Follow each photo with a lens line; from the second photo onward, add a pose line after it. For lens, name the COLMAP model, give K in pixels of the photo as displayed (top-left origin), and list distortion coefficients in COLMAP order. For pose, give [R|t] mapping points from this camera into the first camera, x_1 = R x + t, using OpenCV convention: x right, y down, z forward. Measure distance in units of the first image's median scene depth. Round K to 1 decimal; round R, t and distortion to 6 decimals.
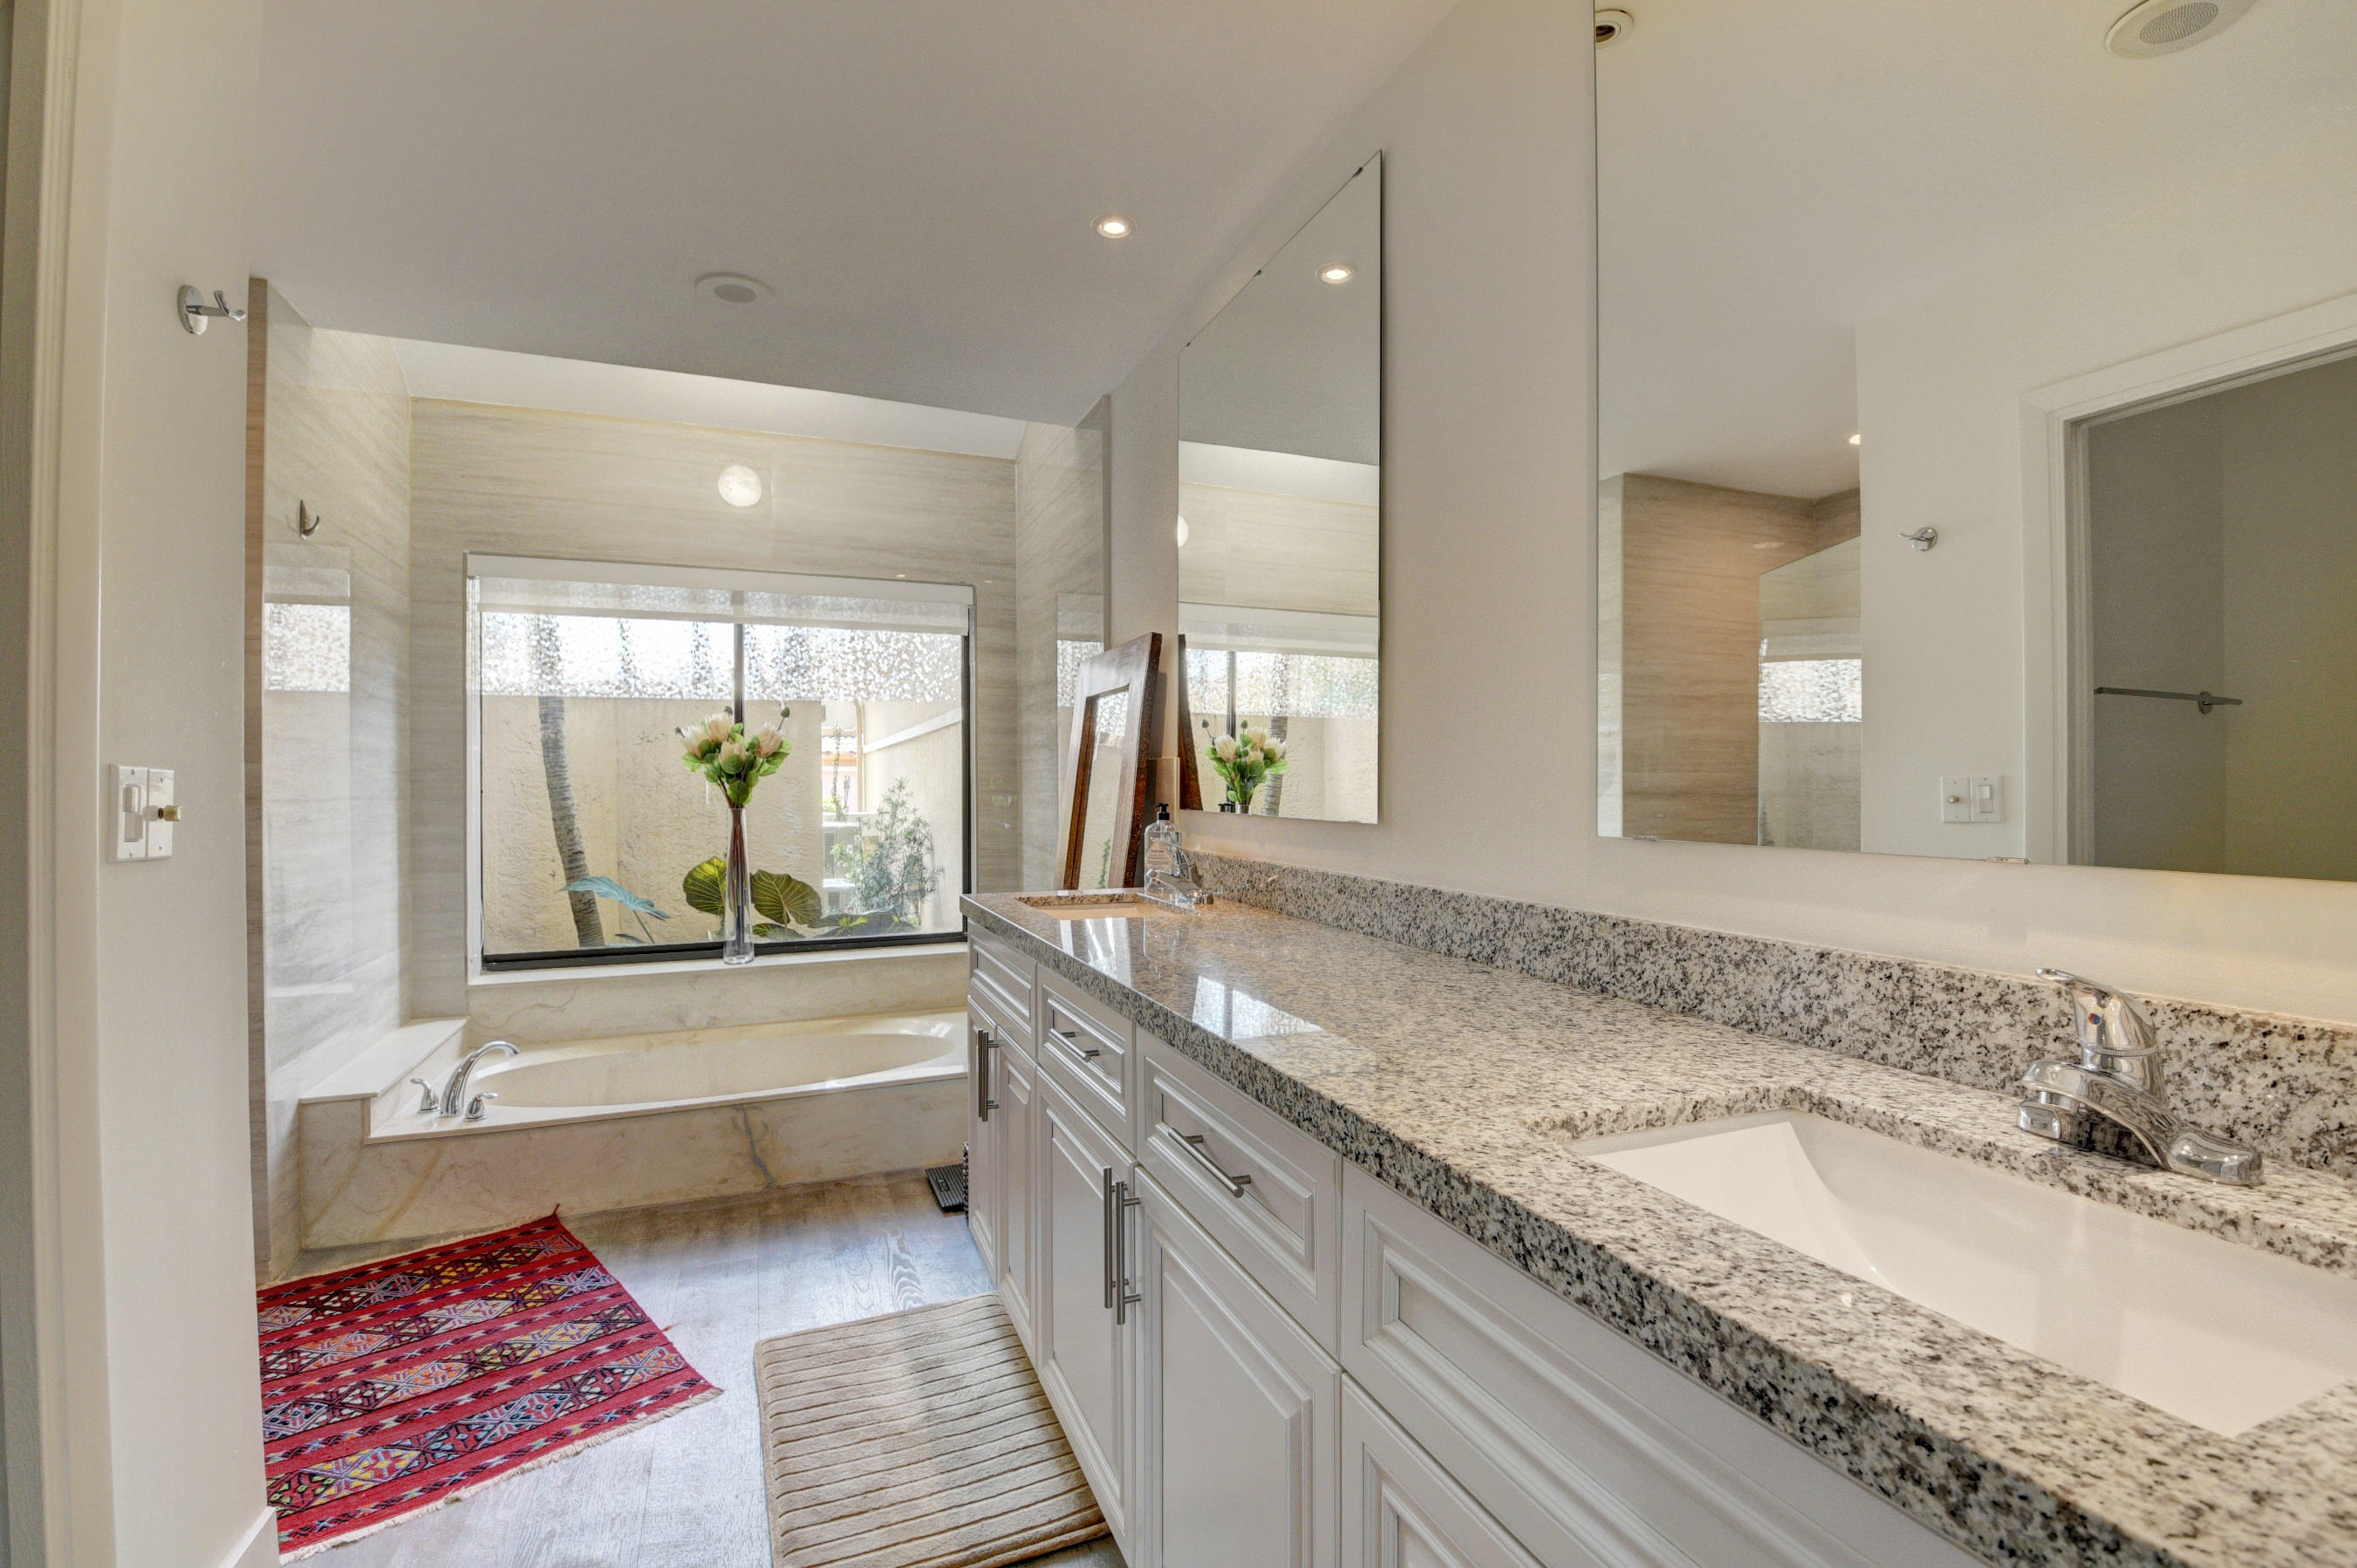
lens RADIAL K [[1037.5, 0, 1187.5], [0, 1037.5, 776.9], [0, 0, 1]] dist [-0.002859, -0.013872]
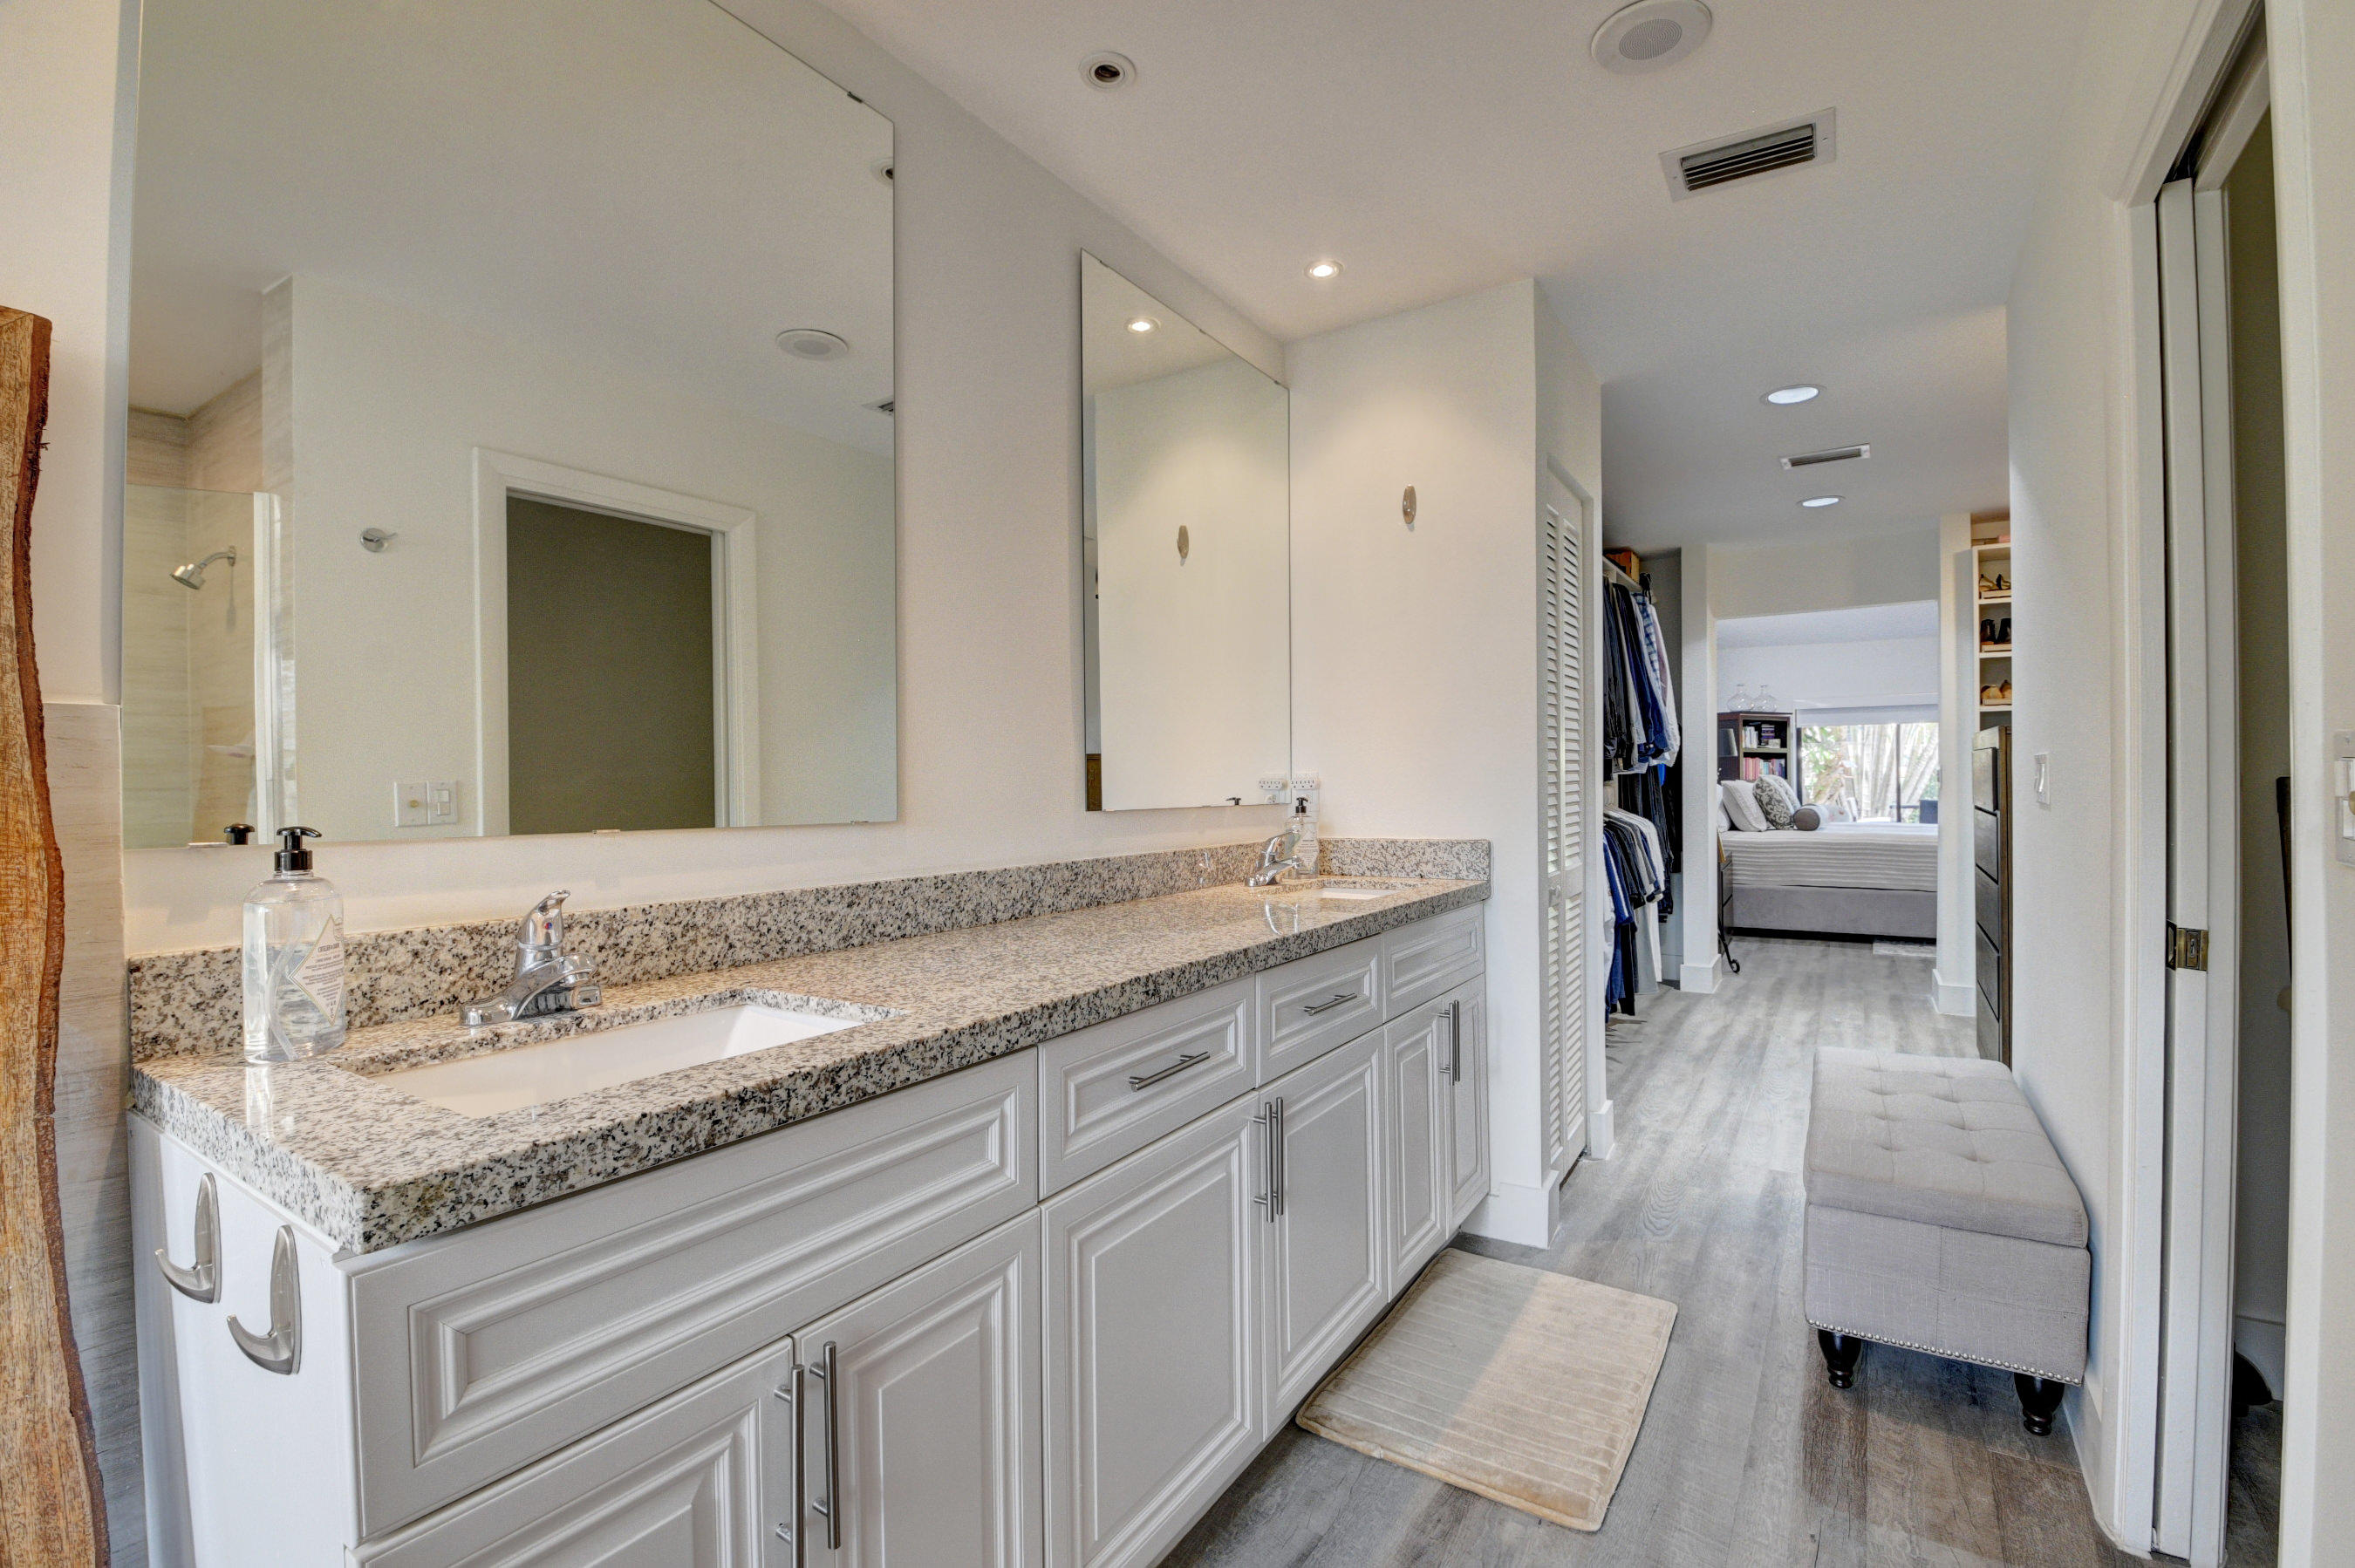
lens RADIAL K [[1036.7, 0, 1174.6], [0, 1036.7, 788.0], [0, 0, 1]] dist [-0.002859, -0.013872]
pose [[-0.567513, 0.006912, 0.823335, -0.393951], [0.006538, 0.999971, -0.003888, 0.011199], [-0.823339, 0.003176, -0.567542, 0.705838]]
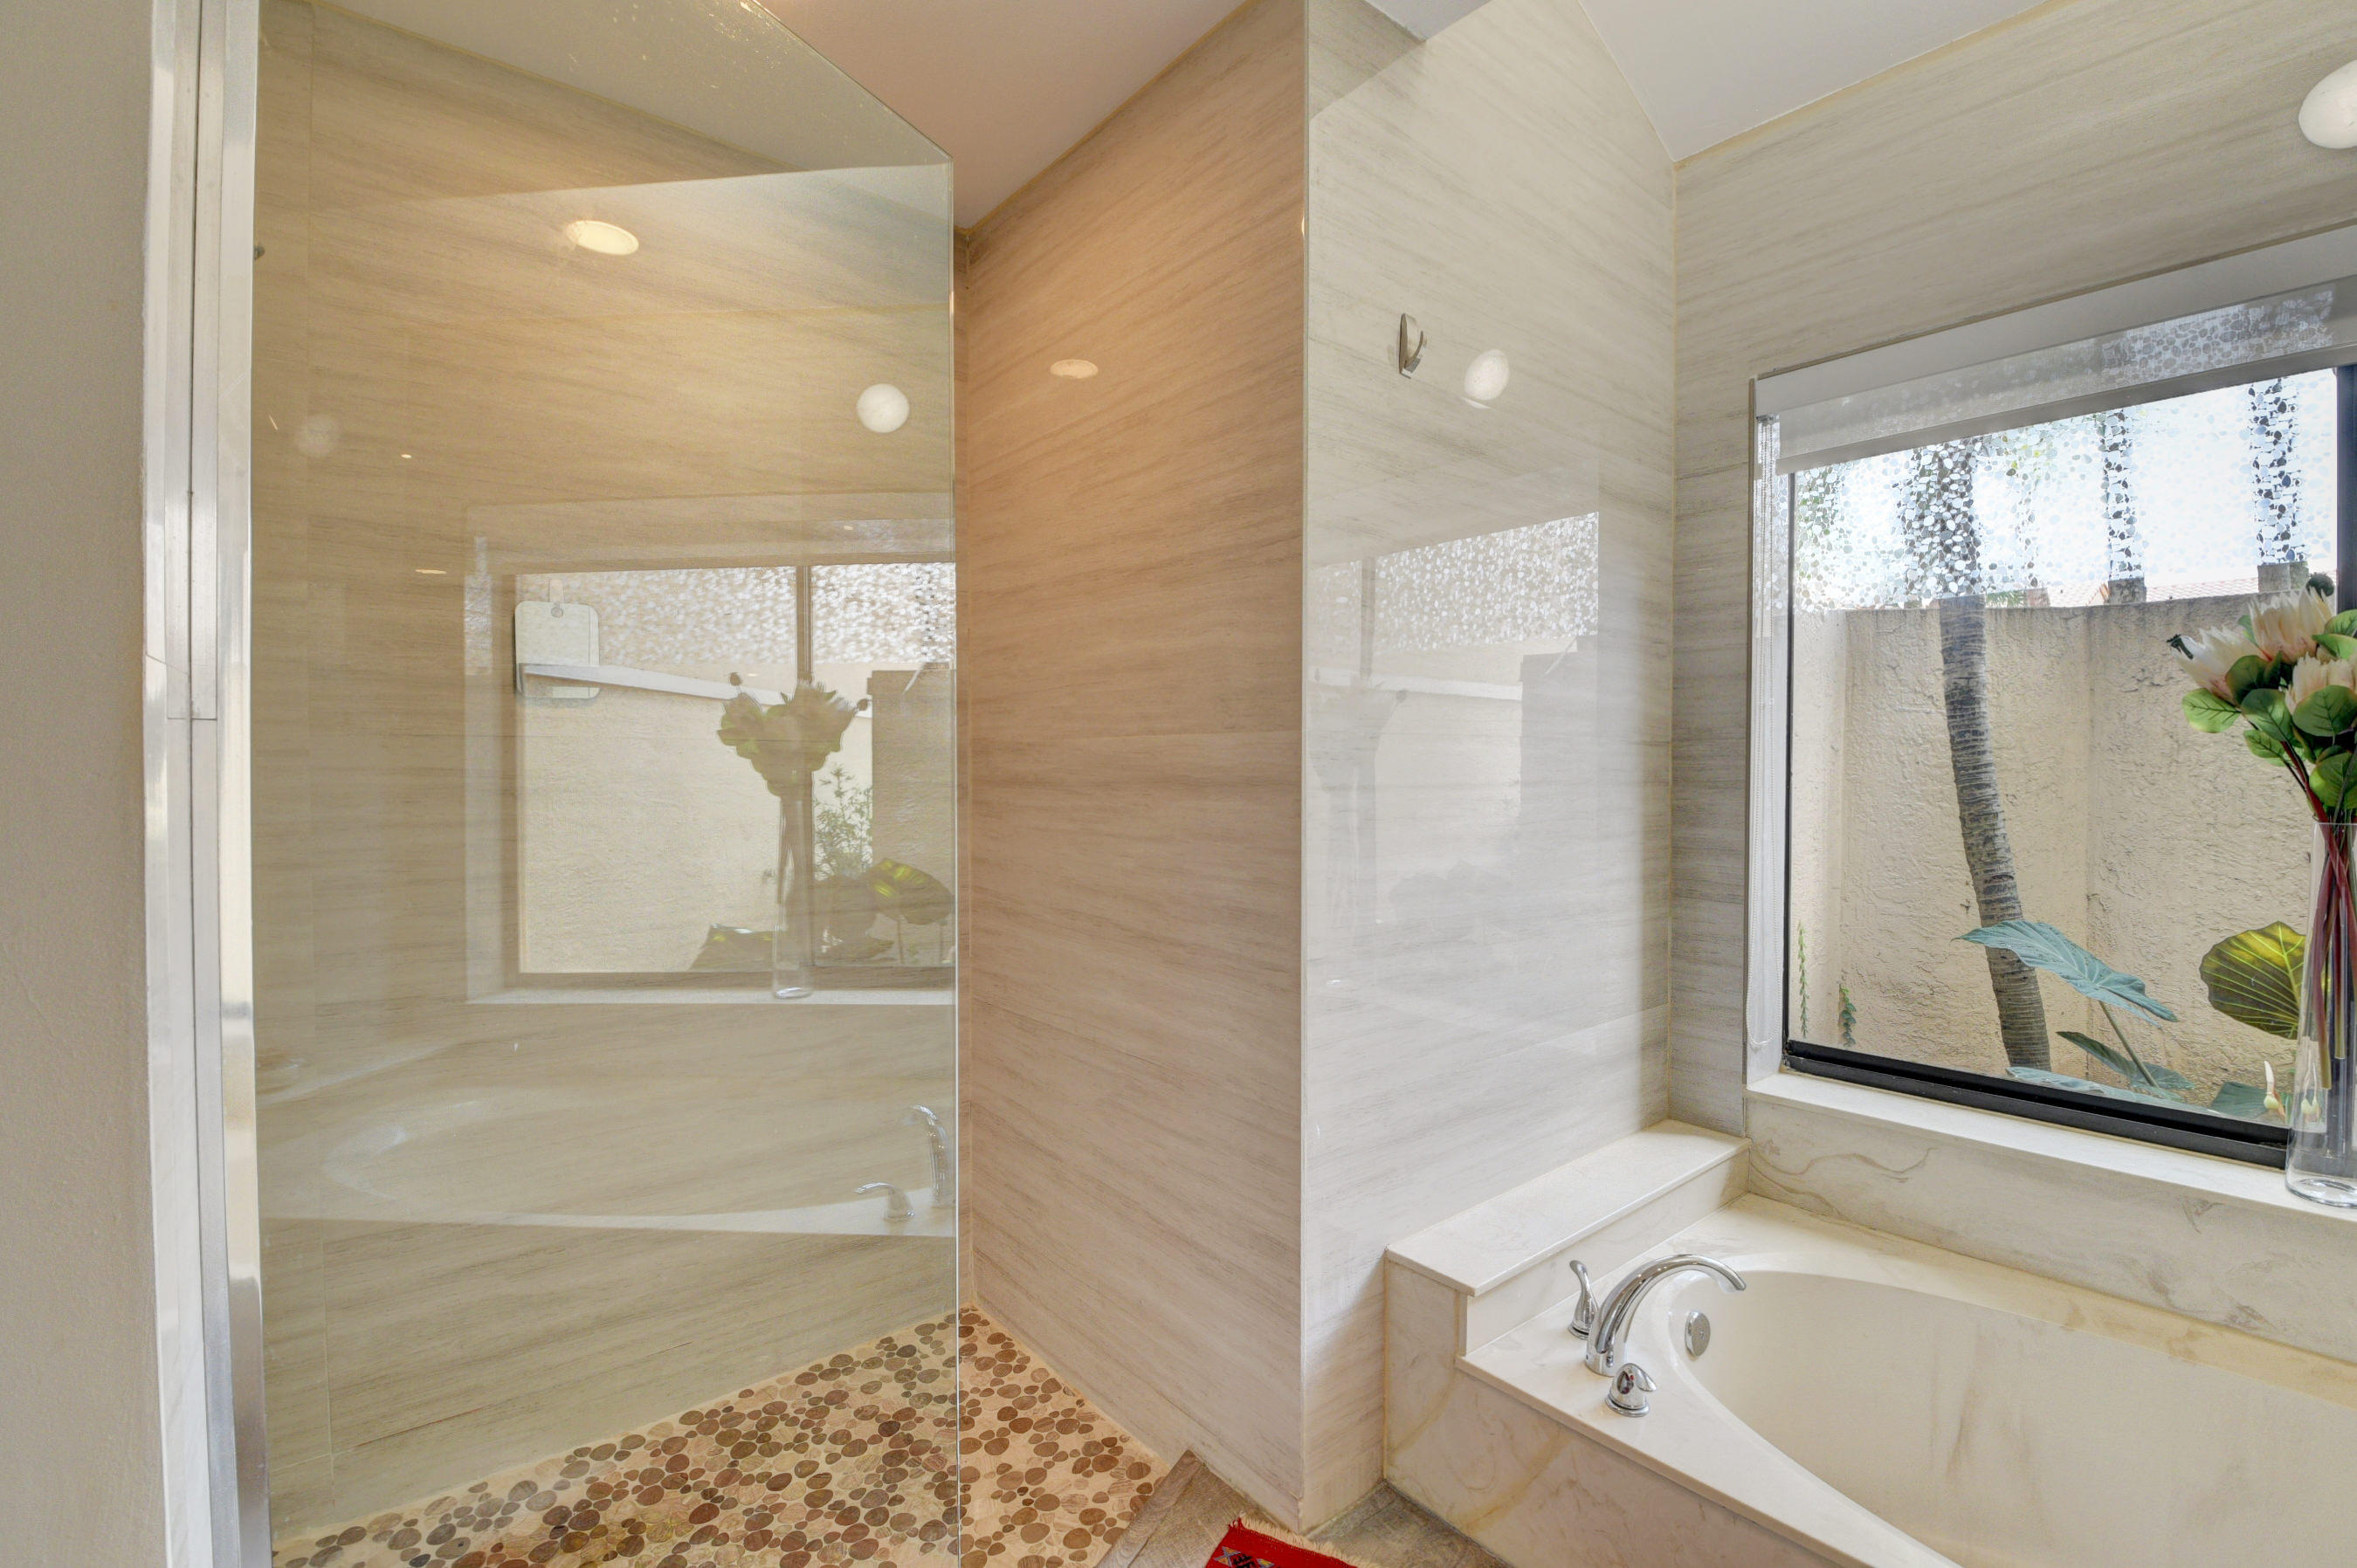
lens RADIAL K [[1037.5, 0, 1182.9], [0, 1037.5, 783.2], [0, 0, 1]] dist [-0.002859, -0.013872]
pose [[0.284666, 0.021282, -0.958391, -0.223252], [0.005910, 0.999696, 0.023954, 0.003876], [0.958609, -0.012483, 0.284453, 0.544587]]
